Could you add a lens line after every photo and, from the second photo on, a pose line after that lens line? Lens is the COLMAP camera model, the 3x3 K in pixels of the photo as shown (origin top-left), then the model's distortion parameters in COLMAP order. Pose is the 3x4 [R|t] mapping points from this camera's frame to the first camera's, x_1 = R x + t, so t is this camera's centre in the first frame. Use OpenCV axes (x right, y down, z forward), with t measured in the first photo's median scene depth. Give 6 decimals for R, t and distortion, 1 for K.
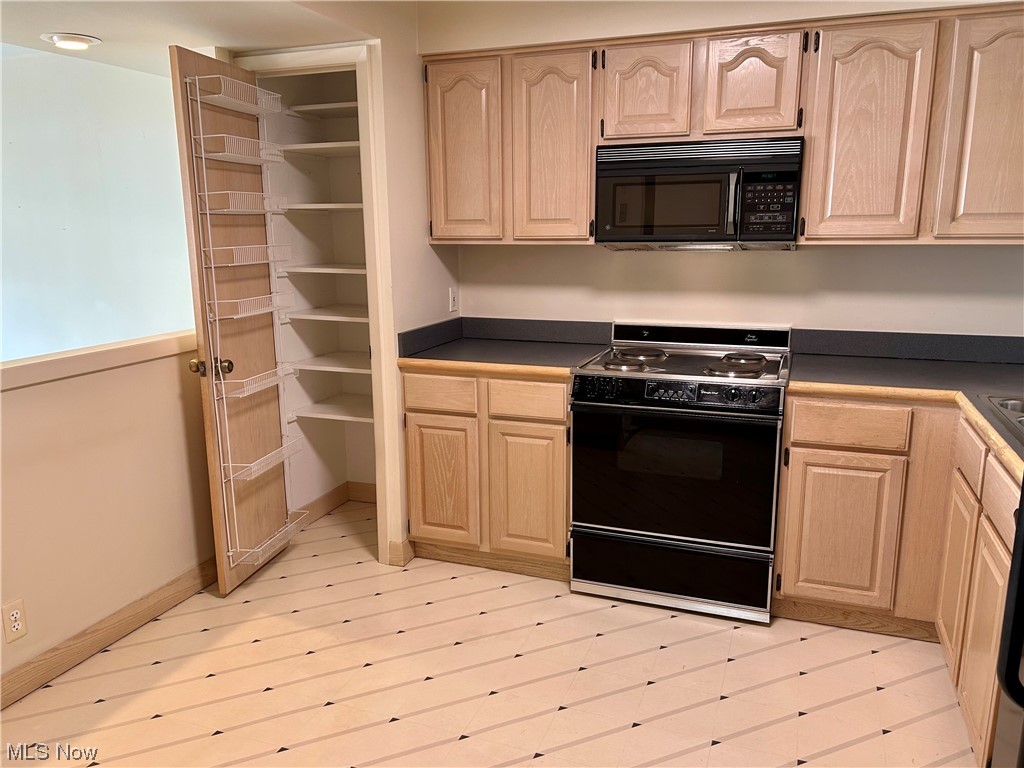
lens RADIAL K [[768.0, 0, 512.0], [0, 768.0, 384.0], [0, 0, 1]] dist [0.096000, -0.126502]
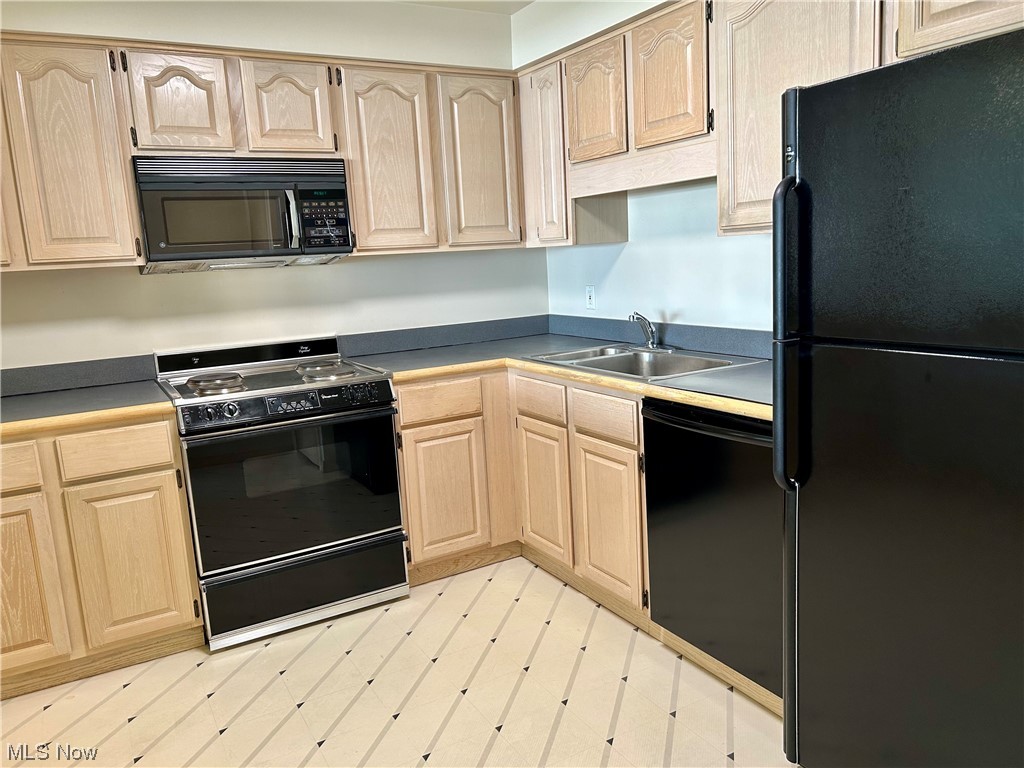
lens RADIAL K [[771.5, 0, 512.3], [0, 771.5, 379.2], [0, 0, 1]] dist [0.061666, -0.072068]
pose [[0.635610, -0.153825, 0.756530, -0.354682], [0.204809, 0.978433, 0.026871, 0.010479], [-0.744348, 0.137864, 0.653407, 0.132225]]
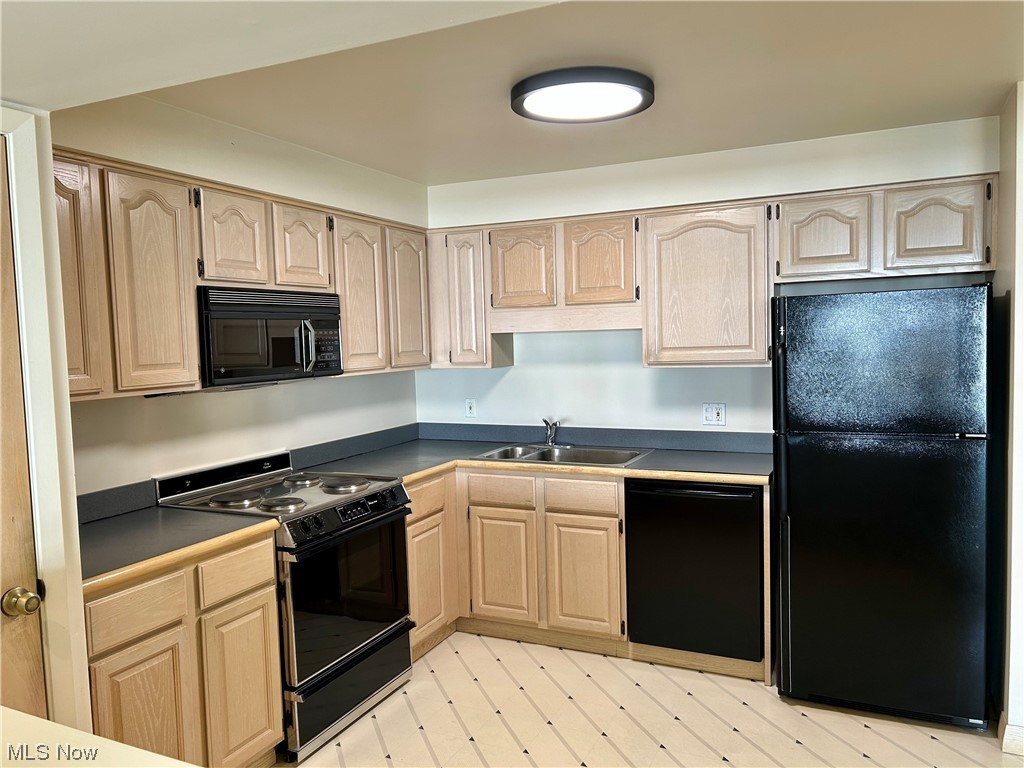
lens RADIAL K [[768.0, 0, 512.0], [0, 768.0, 384.0], [0, 0, 1]] dist [0.096000, -0.126502]
pose [[0.080946, -0.060922, 0.994855, -0.847125], [0.227101, 0.973003, 0.041106, -0.157342], [-0.970501, 0.222606, 0.092597, 0.621771]]
